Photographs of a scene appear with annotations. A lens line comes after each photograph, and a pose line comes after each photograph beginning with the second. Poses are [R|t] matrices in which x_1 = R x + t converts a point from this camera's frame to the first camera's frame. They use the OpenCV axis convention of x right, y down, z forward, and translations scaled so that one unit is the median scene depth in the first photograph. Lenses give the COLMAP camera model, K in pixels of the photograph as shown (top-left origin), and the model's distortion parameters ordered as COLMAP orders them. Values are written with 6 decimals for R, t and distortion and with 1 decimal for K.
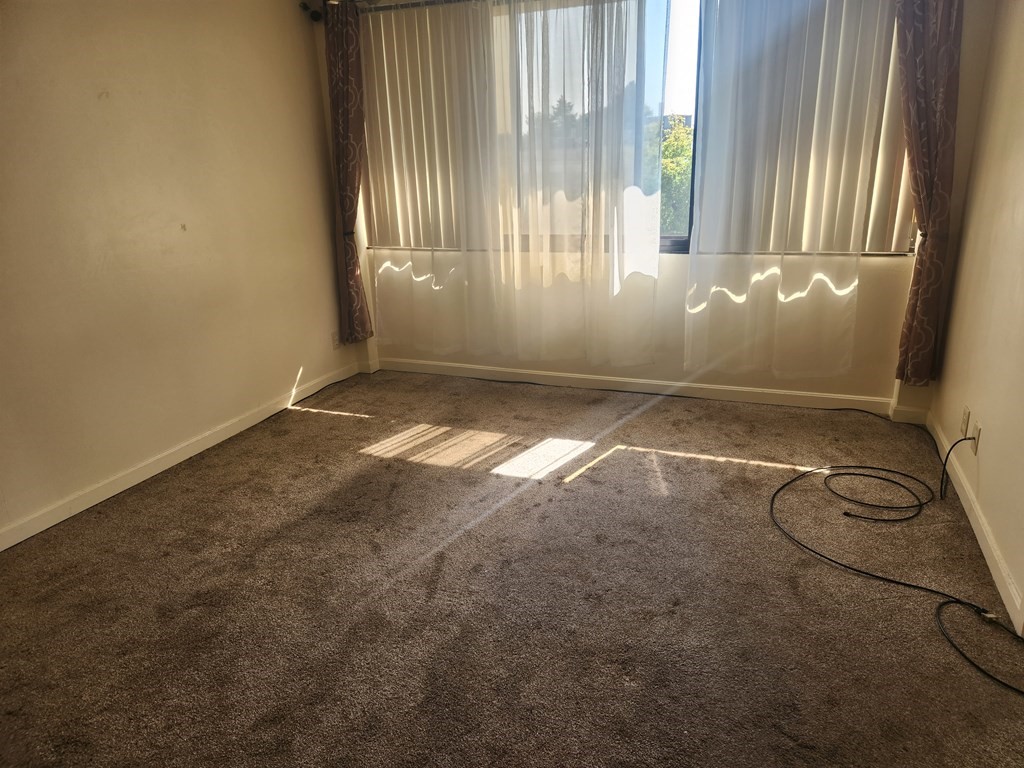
lens RADIAL K [[687.6, 0, 514.0], [0, 687.6, 384.9], [0, 0, 1]] dist [0.057010, -0.055783]
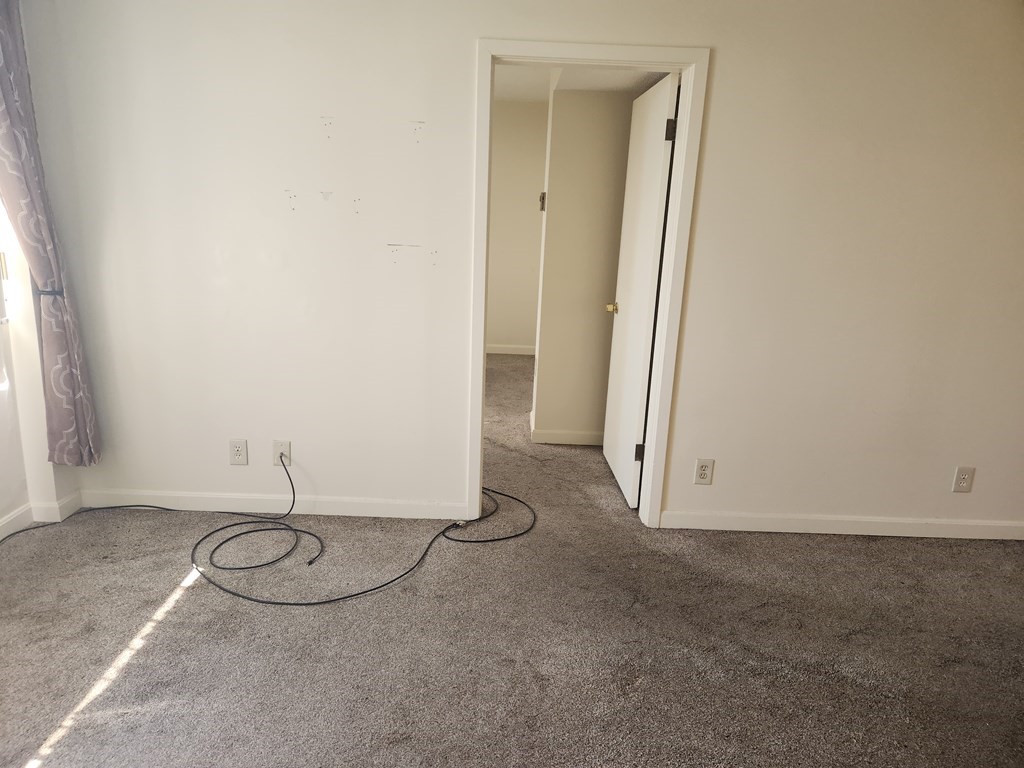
lens RADIAL K [[687.6, 0, 514.1], [0, 687.6, 378.0], [0, 0, 1]] dist [0.057010, -0.055783]
pose [[-0.373908, -0.207169, 0.904032, -0.381656], [0.266978, 0.909434, 0.318830, -0.238262], [-0.888209, 0.360570, -0.284735, 0.779601]]
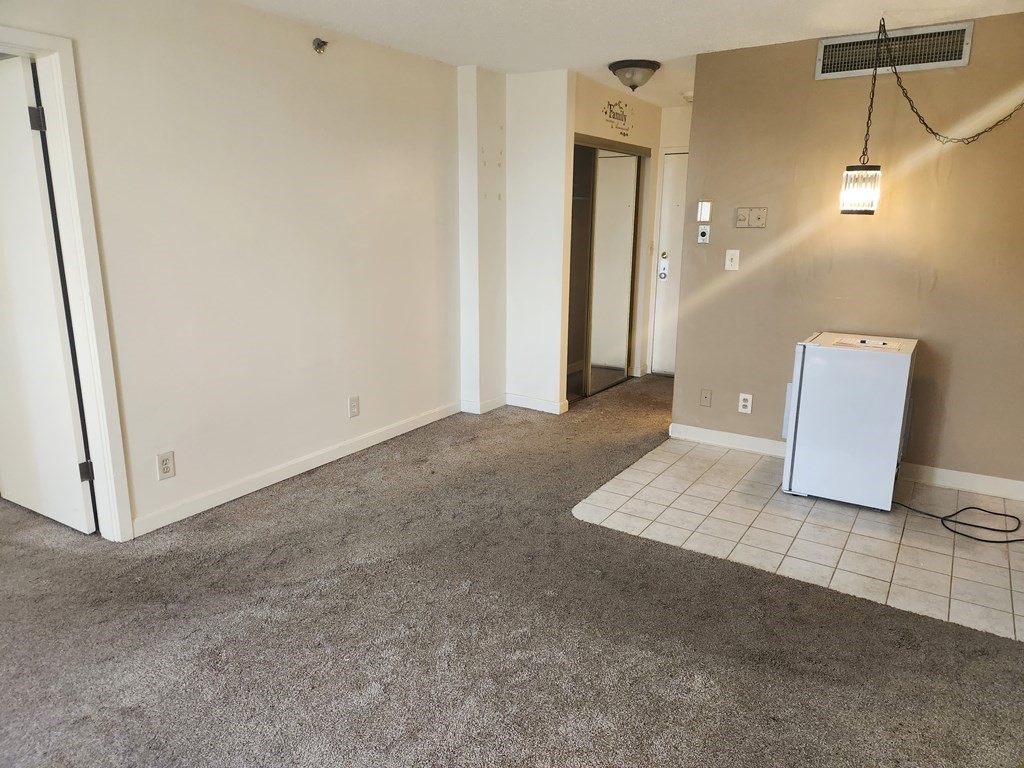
lens RADIAL K [[687.6, 0, 518.9], [0, 687.6, 381.3], [0, 0, 1]] dist [0.057010, -0.055783]
pose [[-0.983632, -0.022521, 0.178777, -0.301941], [0.074746, 0.851771, 0.518555, -0.307038], [-0.163955, 0.523430, -0.836146, 0.976841]]
